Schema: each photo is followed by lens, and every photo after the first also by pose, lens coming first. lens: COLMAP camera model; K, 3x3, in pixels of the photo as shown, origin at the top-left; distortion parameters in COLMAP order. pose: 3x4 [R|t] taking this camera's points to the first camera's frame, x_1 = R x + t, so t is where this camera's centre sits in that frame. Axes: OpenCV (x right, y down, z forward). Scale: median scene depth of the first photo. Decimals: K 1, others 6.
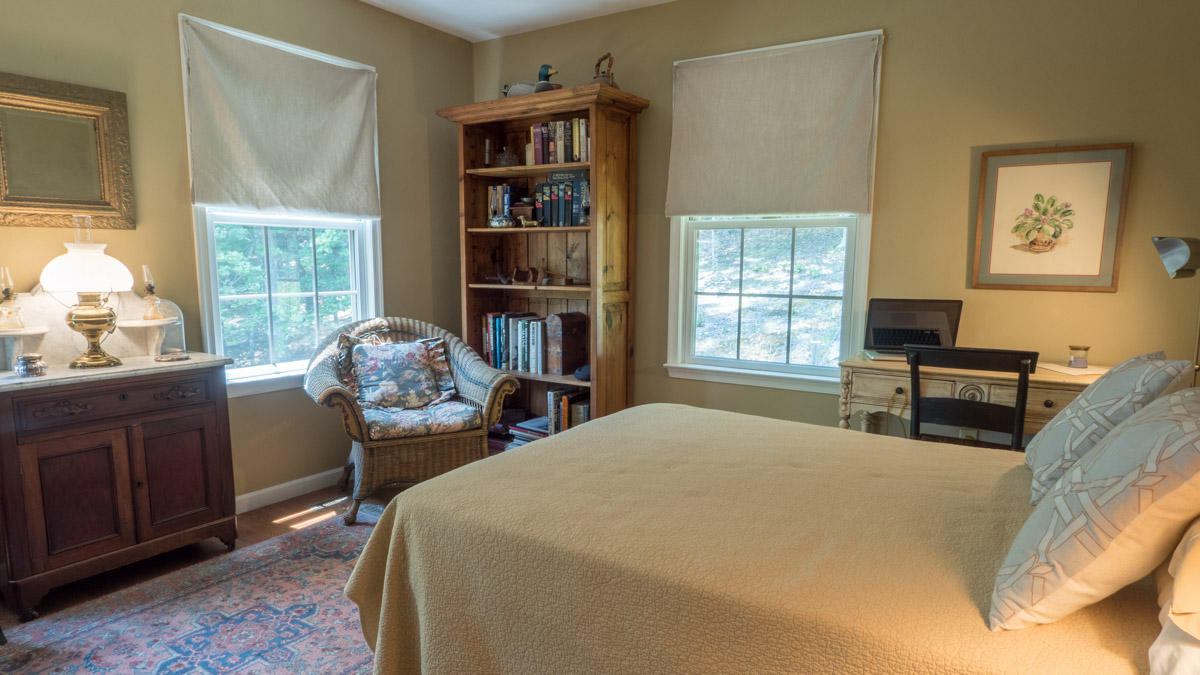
lens RADIAL K [[705.1, 0, 591.7], [0, 705.1, 379.5], [0, 0, 1]] dist [-0.002842, -0.000790]
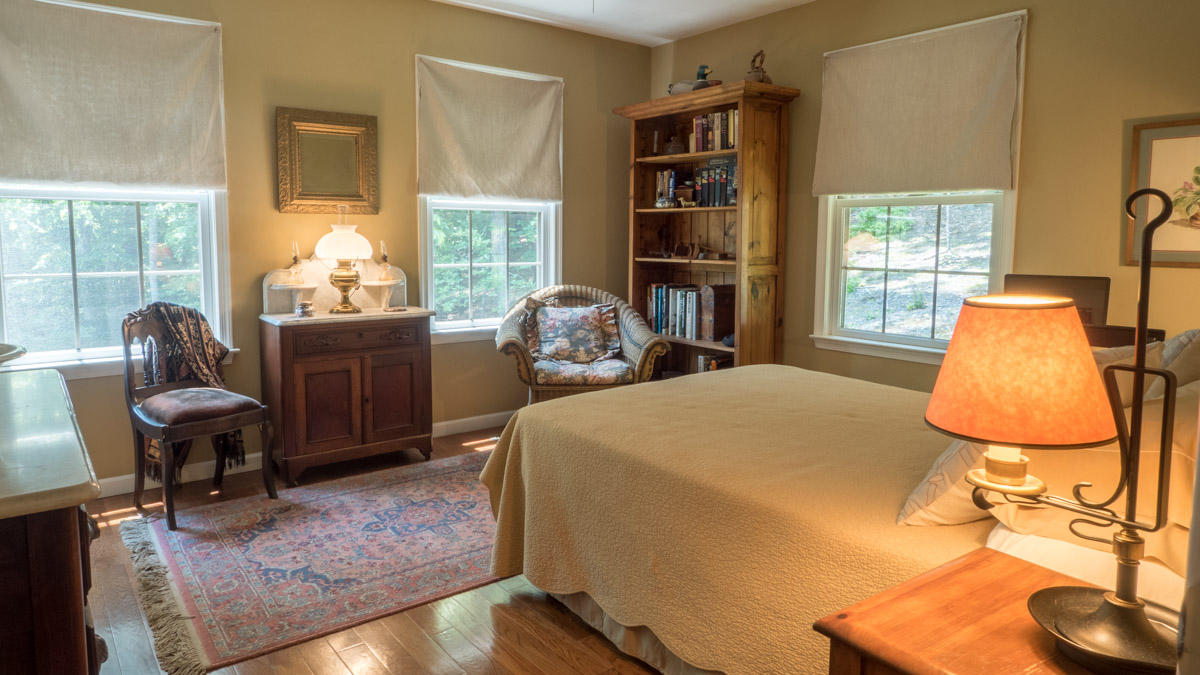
lens RADIAL K [[759.6, 0, 600.4], [0, 759.6, 329.9], [0, 0, 1]] dist [0.003961, -0.003688]
pose [[0.946341, 0.038568, -0.320861, 0.198413], [-0.053195, 0.997901, -0.036942, 0.034207], [0.318763, 0.052028, 0.946405, -0.200455]]
